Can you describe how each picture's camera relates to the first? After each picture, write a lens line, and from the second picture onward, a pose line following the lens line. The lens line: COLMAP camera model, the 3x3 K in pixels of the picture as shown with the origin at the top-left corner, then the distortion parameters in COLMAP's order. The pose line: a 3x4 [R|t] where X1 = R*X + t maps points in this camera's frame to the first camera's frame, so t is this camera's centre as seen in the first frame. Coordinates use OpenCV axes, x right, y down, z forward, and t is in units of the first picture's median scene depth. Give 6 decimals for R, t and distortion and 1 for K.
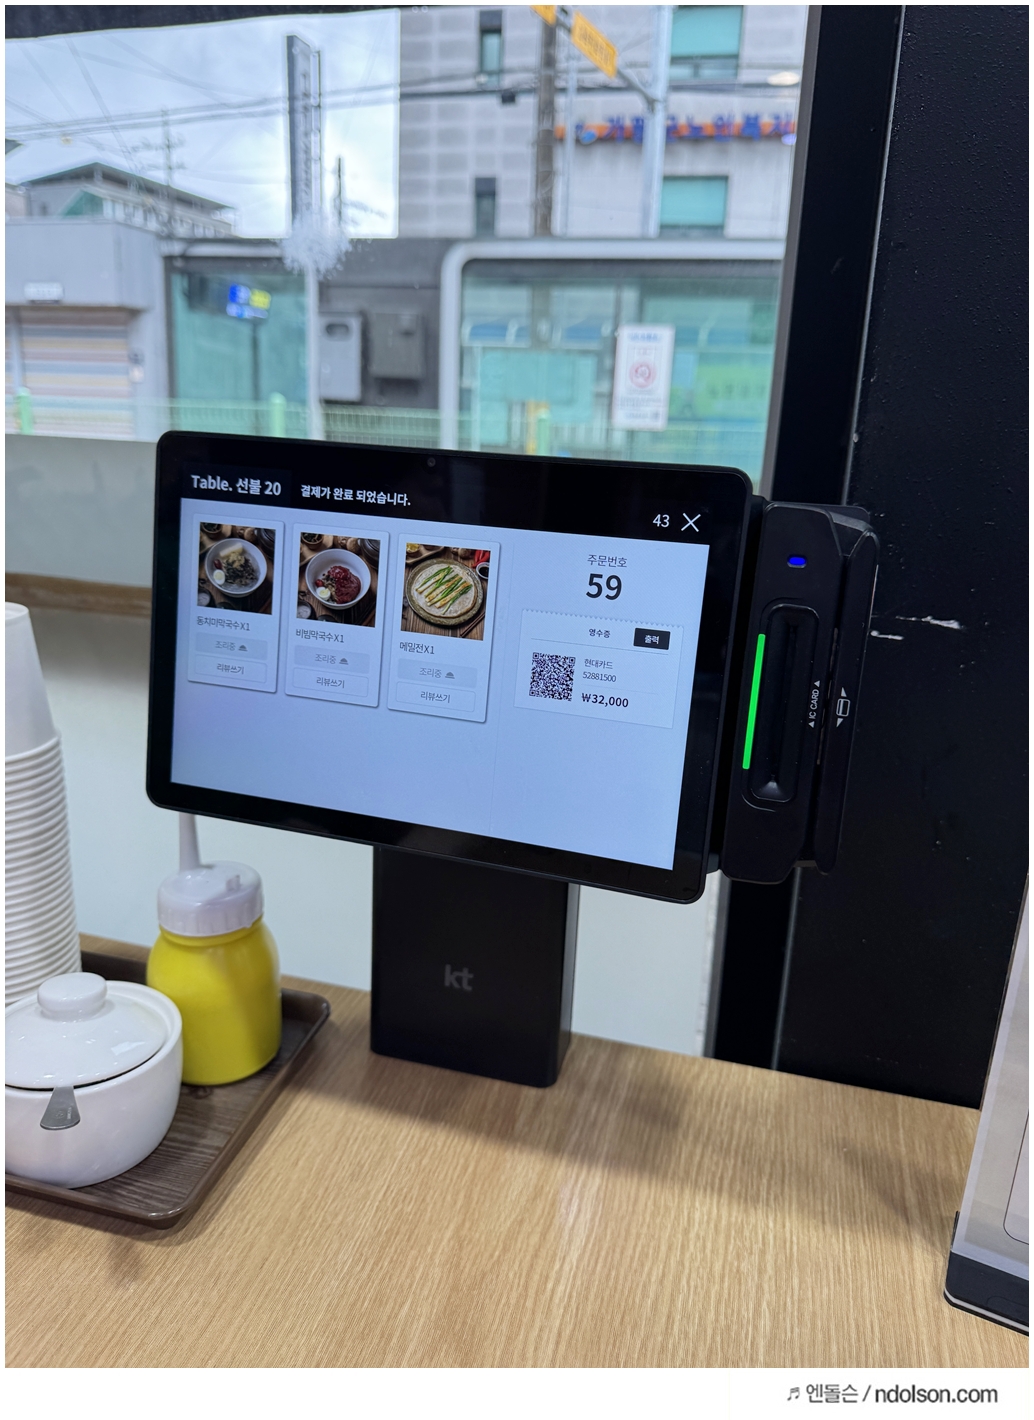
lens RADIAL K [[1048.7, 0, 518.1], [0, 1048.7, 672.1], [0, 0, 1]] dist [-0.001640, 0.002464]
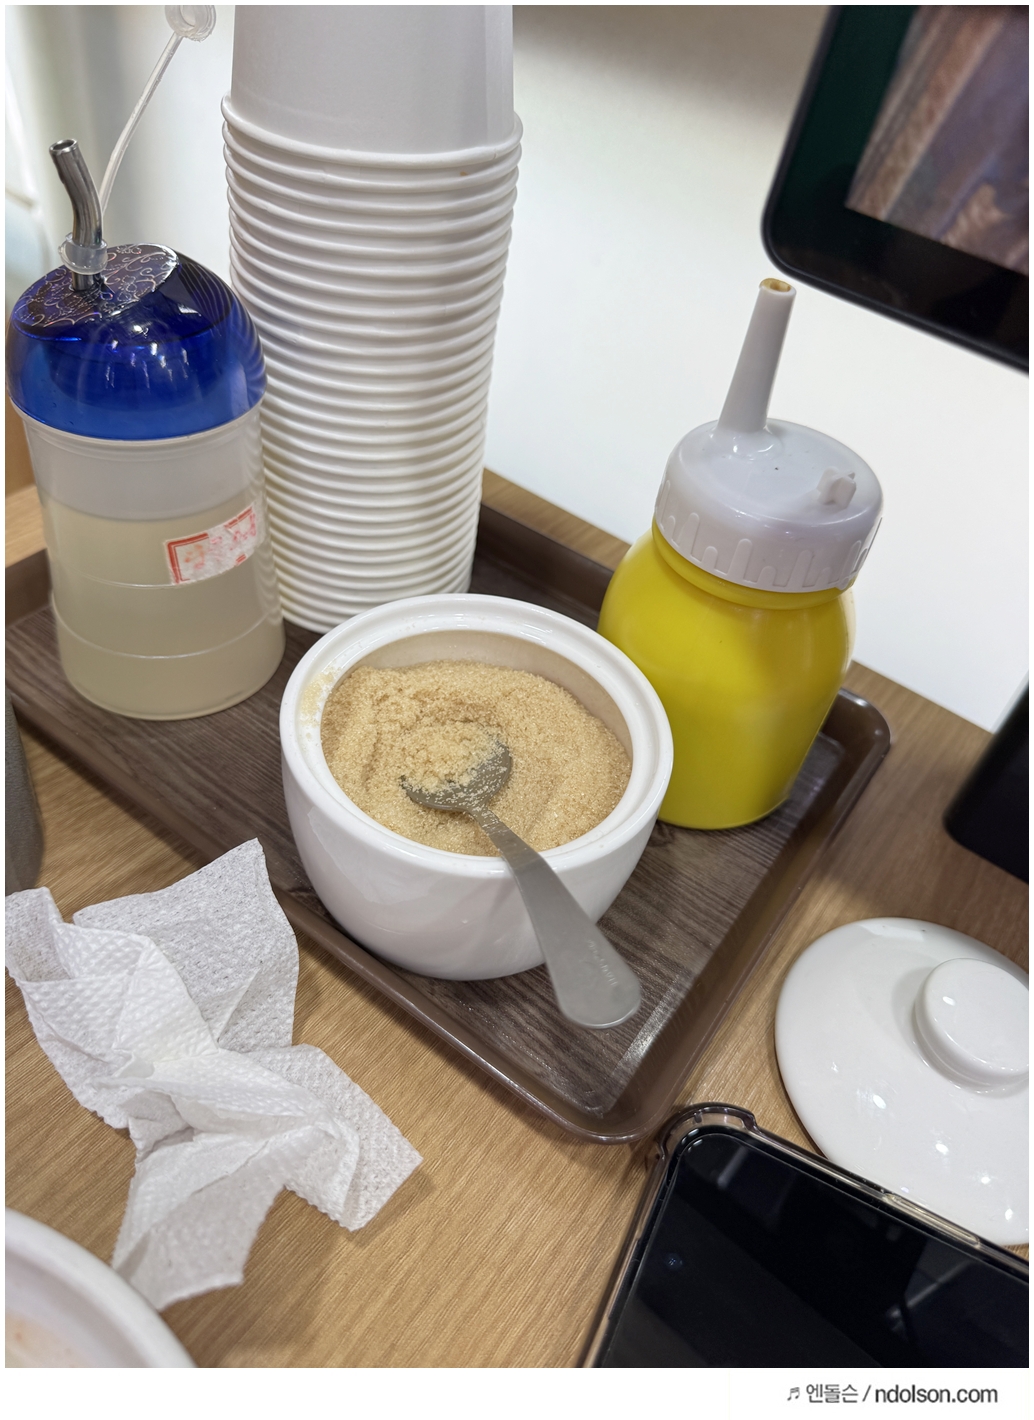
lens RADIAL K [[1048.7, 0, 518.1], [0, 1048.7, 672.1], [0, 0, 1]] dist [-0.001640, 0.002464]
pose [[0.927881, 0.314534, -0.200262, -0.288559], [-0.185785, 0.855641, 0.483077, 0.076601], [0.323296, -0.411032, 0.852369, 0.546515]]
